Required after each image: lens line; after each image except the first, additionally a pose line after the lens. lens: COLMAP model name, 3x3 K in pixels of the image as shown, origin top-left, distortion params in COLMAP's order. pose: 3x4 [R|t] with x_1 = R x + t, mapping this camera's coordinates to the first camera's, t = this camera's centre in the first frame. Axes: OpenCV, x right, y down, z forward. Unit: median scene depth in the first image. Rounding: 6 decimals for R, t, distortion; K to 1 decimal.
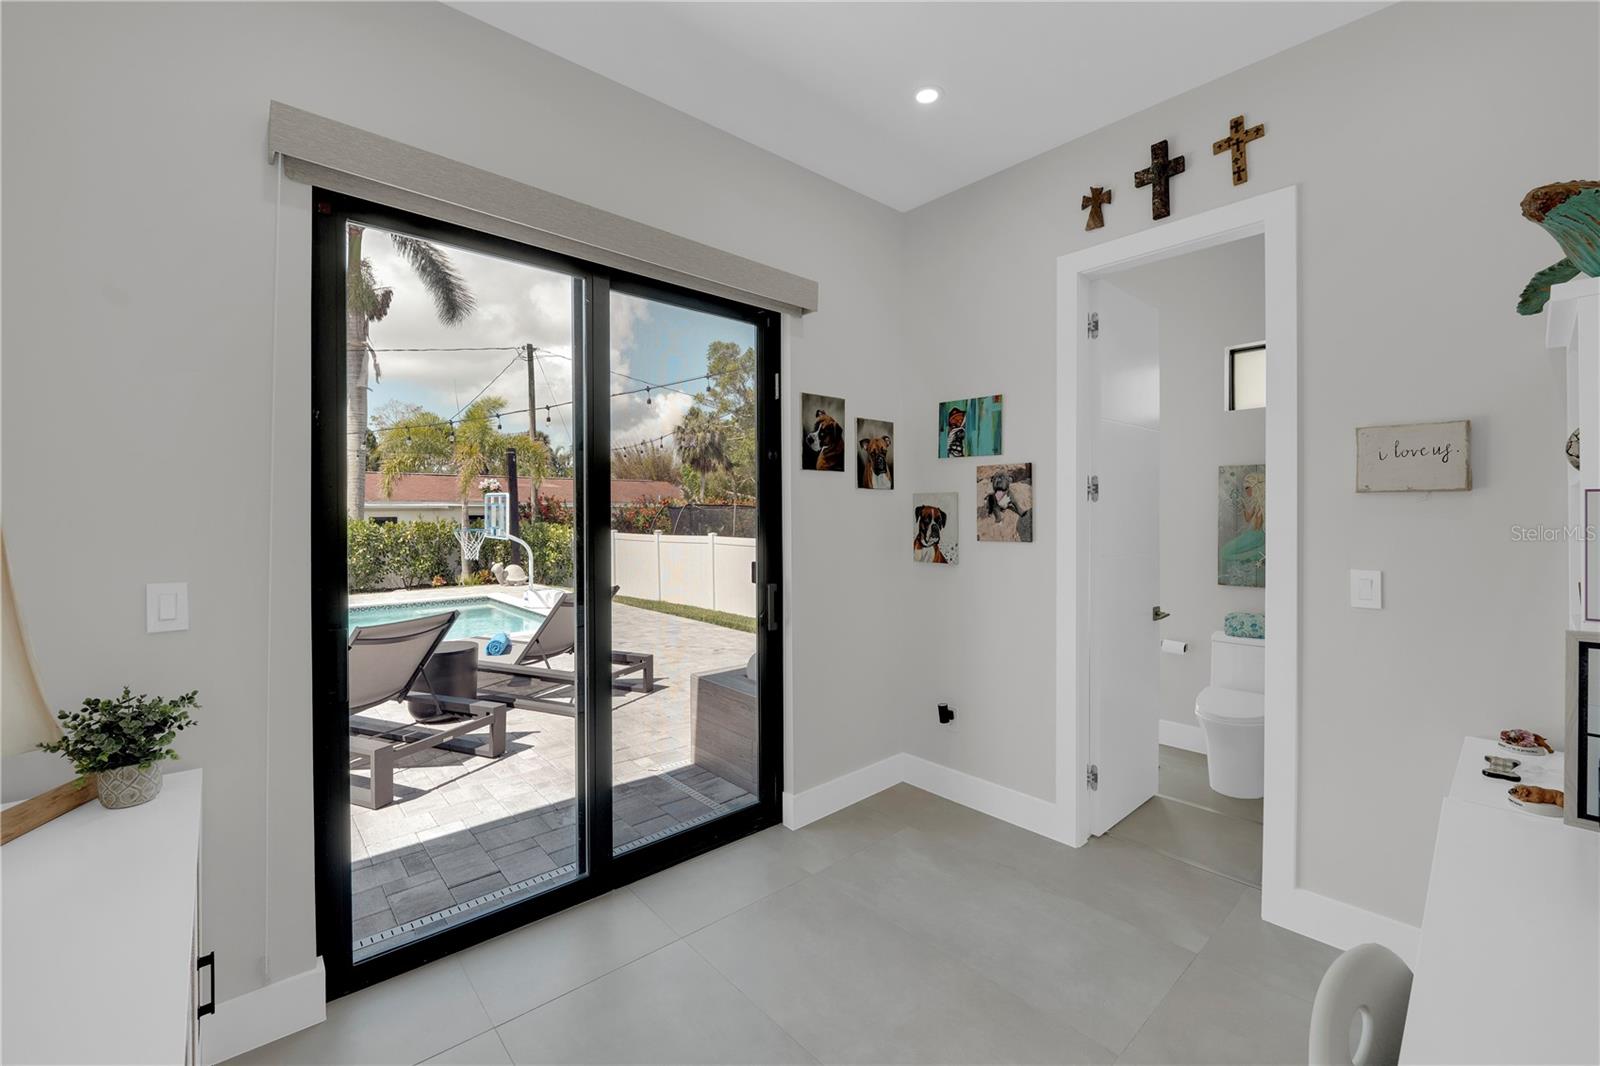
lens RADIAL K [[650.9, 0, 827.5], [0, 650.9, 519.9], [0, 0, 1]] dist [-0.005437, -0.002390]
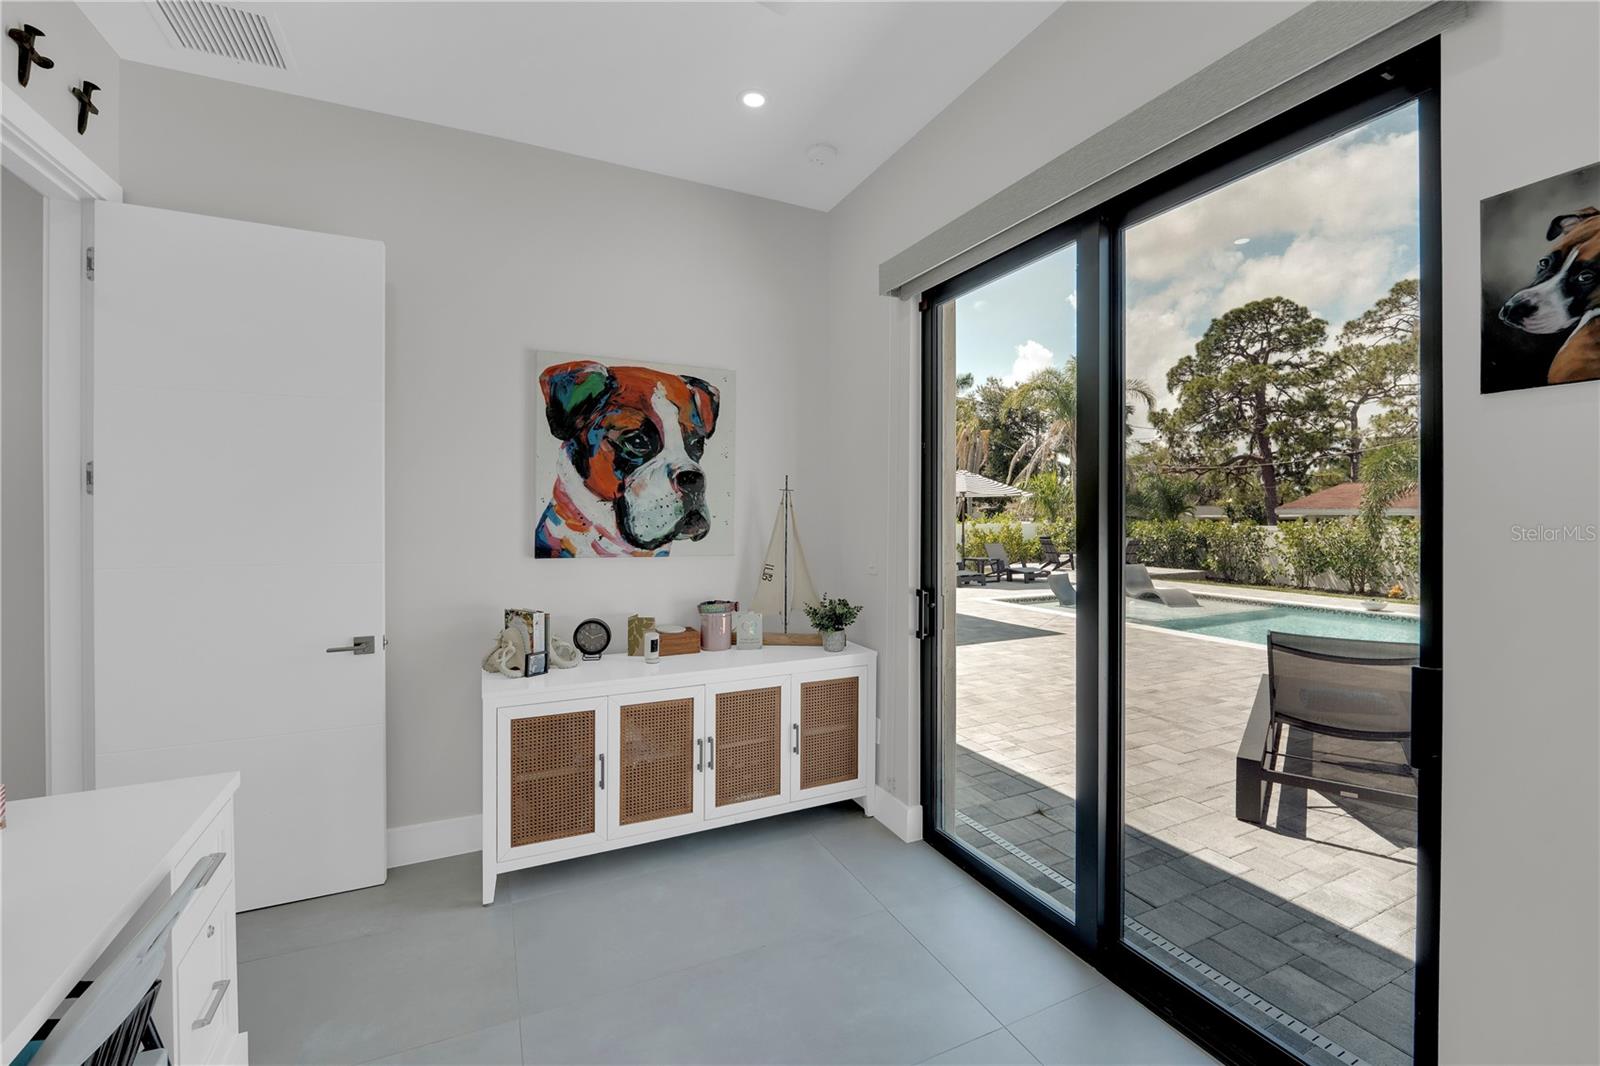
lens RADIAL K [[650.9, 0, 802.4], [0, 650.9, 519.7], [0, 0, 1]] dist [-0.005437, -0.002390]
pose [[-0.310968, 0.010337, -0.950364, 0.355444], [-0.007464, 0.999883, 0.013318, -0.004545], [0.950391, 0.011235, -0.310854, 0.577570]]
